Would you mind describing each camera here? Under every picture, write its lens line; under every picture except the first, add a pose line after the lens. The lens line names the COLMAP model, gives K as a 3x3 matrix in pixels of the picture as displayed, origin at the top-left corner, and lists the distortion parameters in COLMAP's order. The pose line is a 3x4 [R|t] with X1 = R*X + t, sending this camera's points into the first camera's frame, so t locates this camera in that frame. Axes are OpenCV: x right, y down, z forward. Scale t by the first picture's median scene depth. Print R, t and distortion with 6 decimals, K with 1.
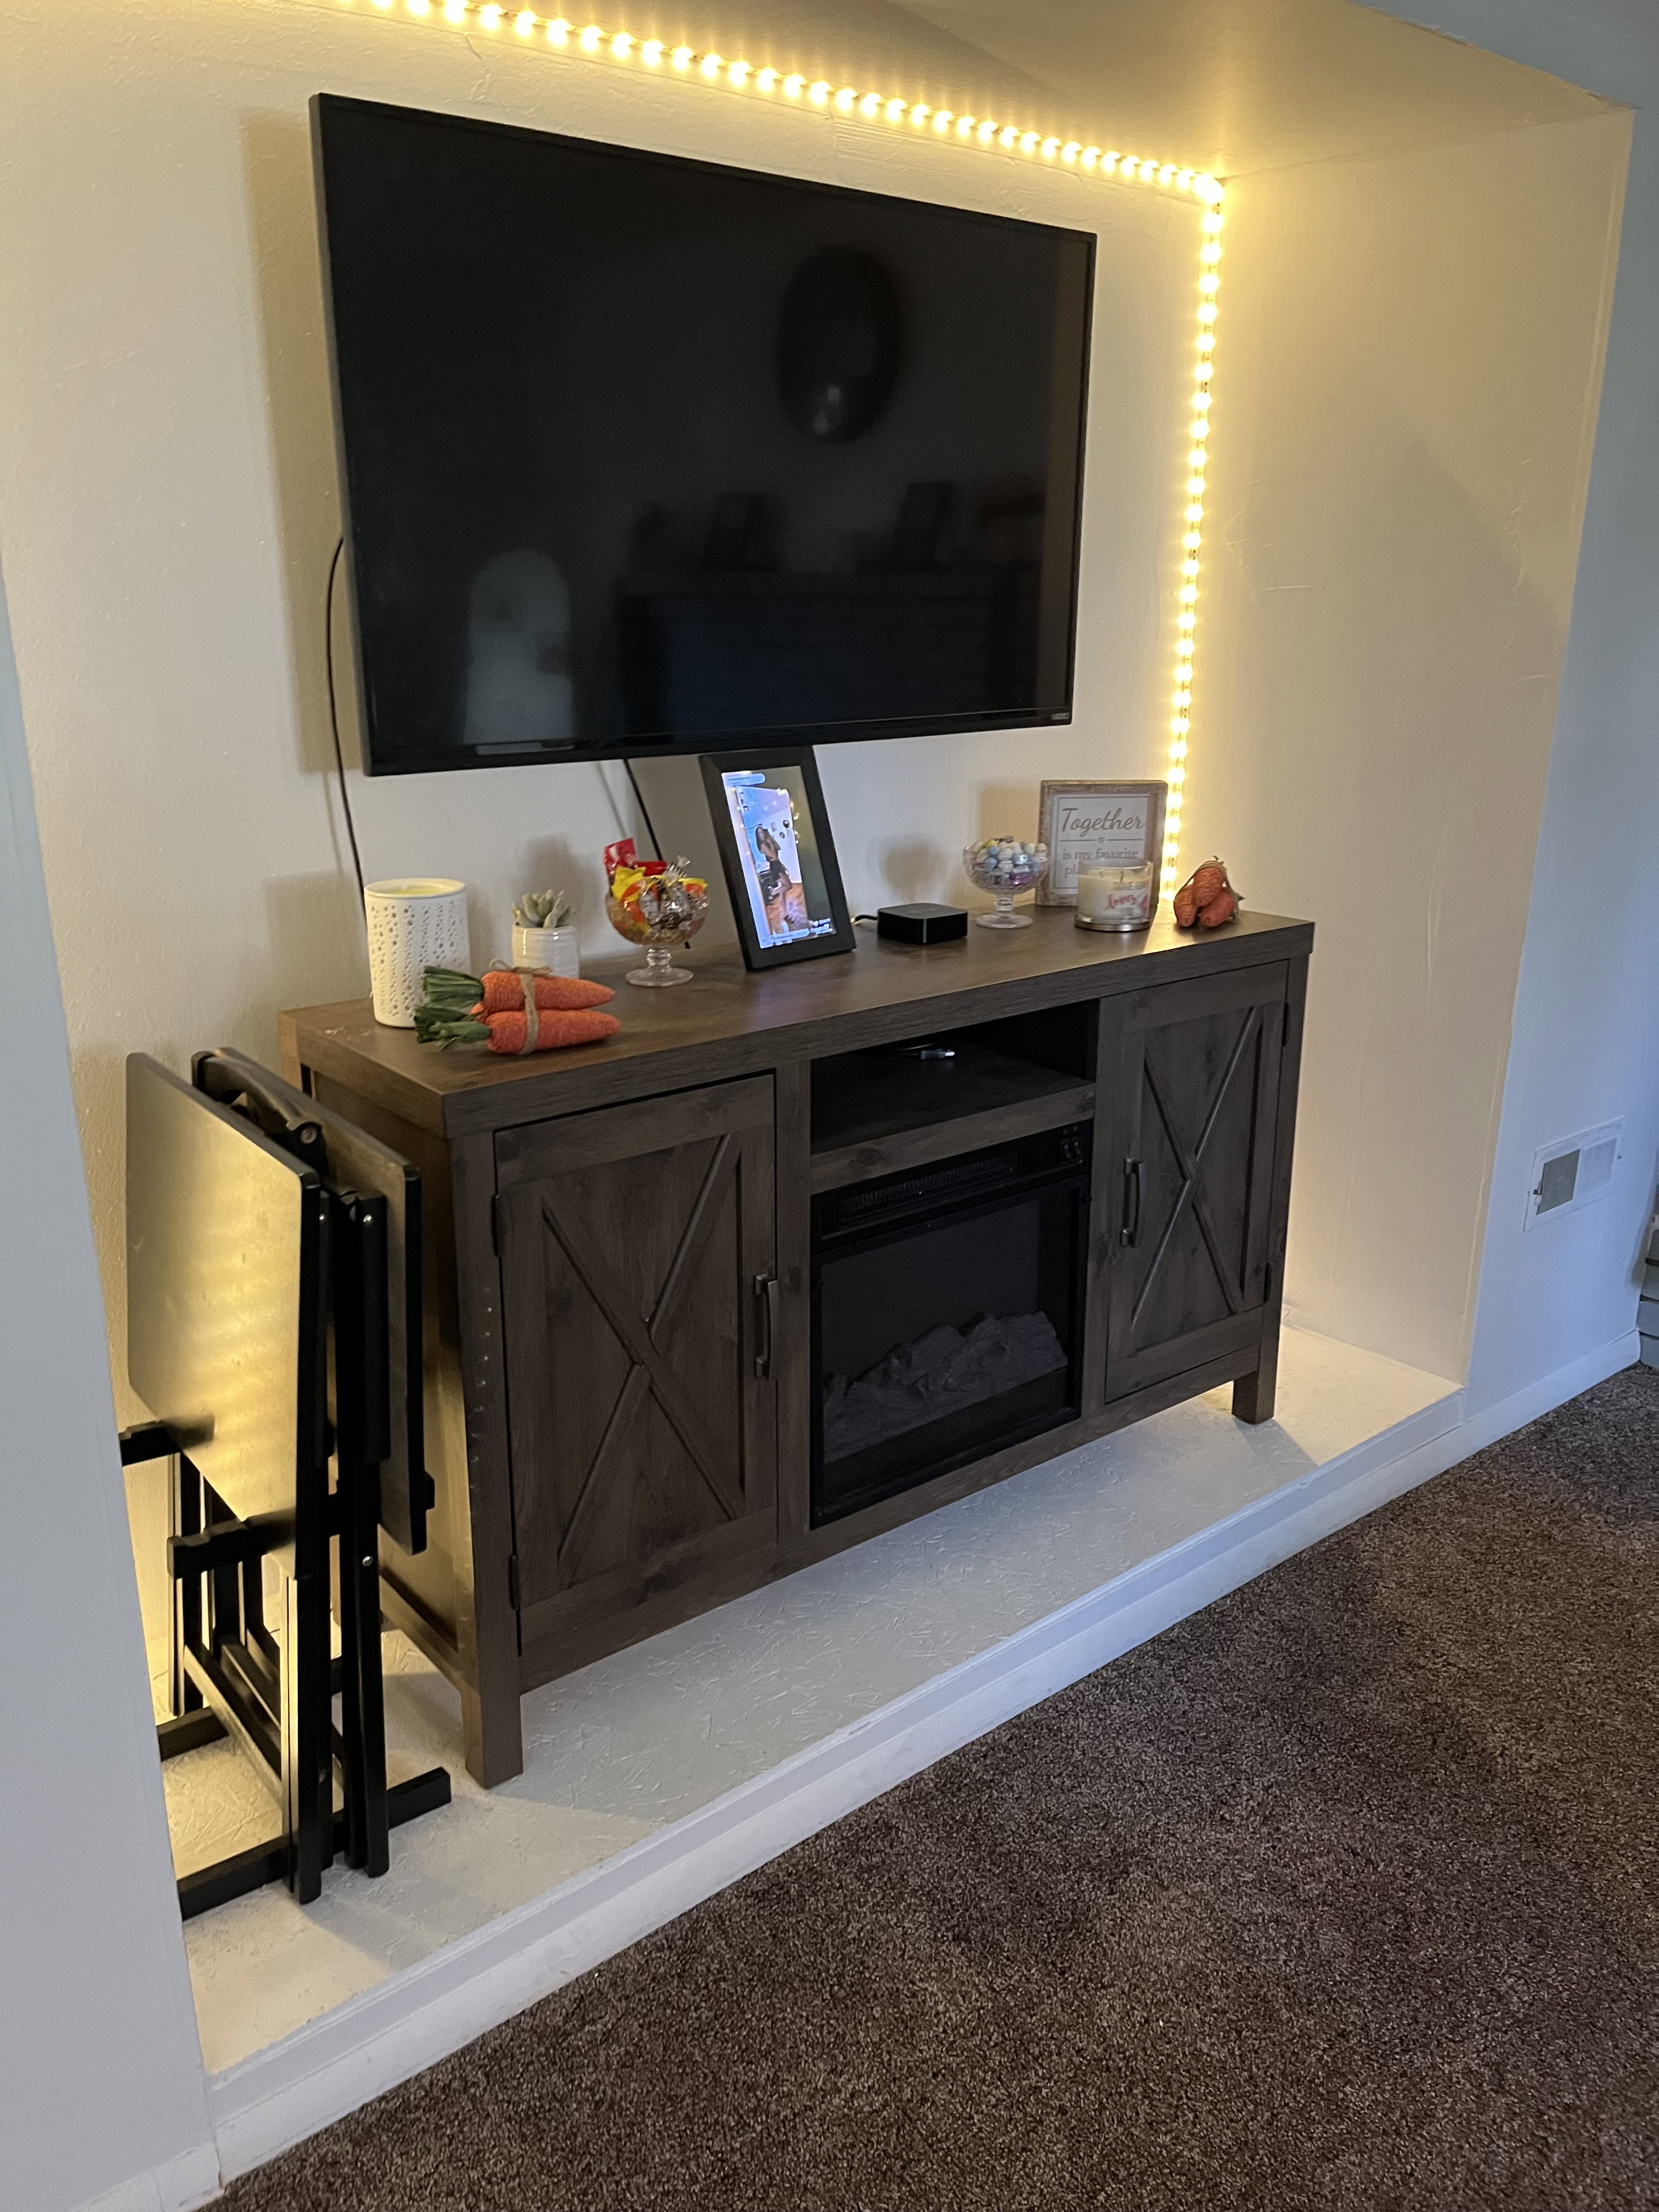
lens RADIAL K [[1676.5, 0, 829.5], [0, 1676.5, 1106.0], [0, 0, 1]] dist [0.008187, -0.005674]
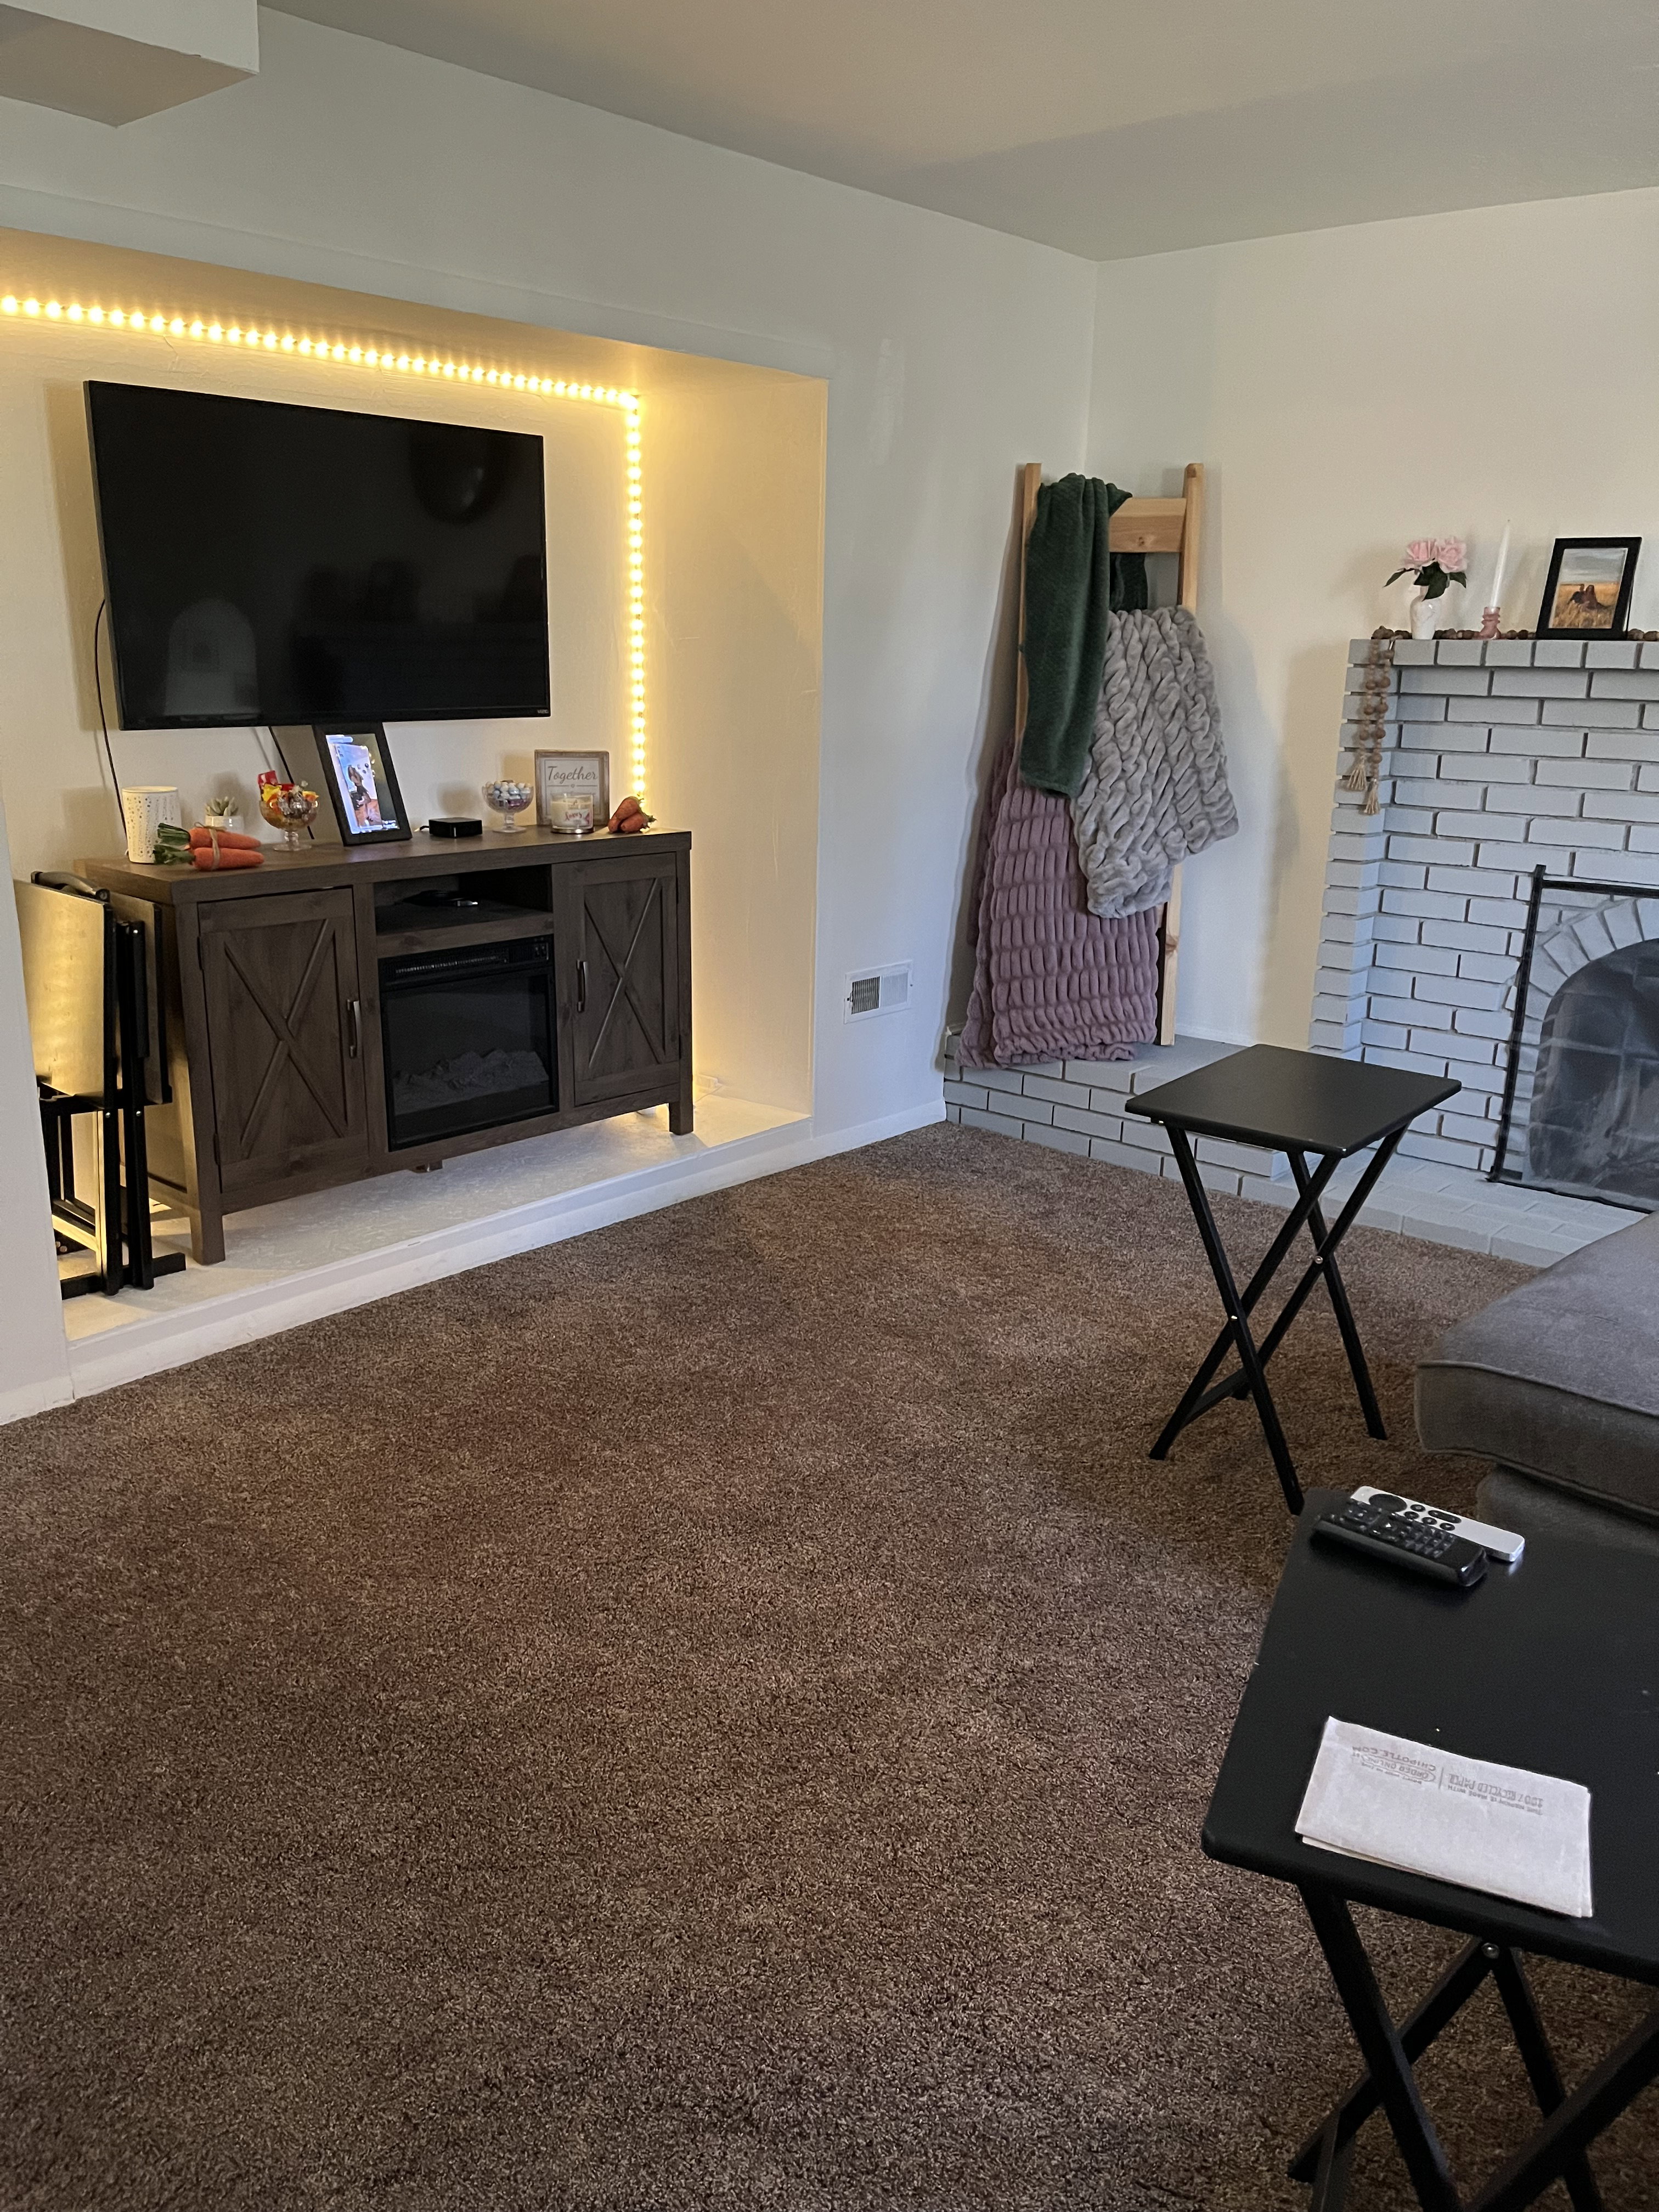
lens RADIAL K [[1647.4, 0, 832.3], [0, 1647.4, 1140.0], [0, 0, 1]] dist [-0.001716, -0.004177]
pose [[0.986638, -0.031646, 0.159823, 0.172948], [0.031853, 0.999492, 0.001267, 0.246369], [-0.159782, 0.003841, 0.987145, -0.815640]]
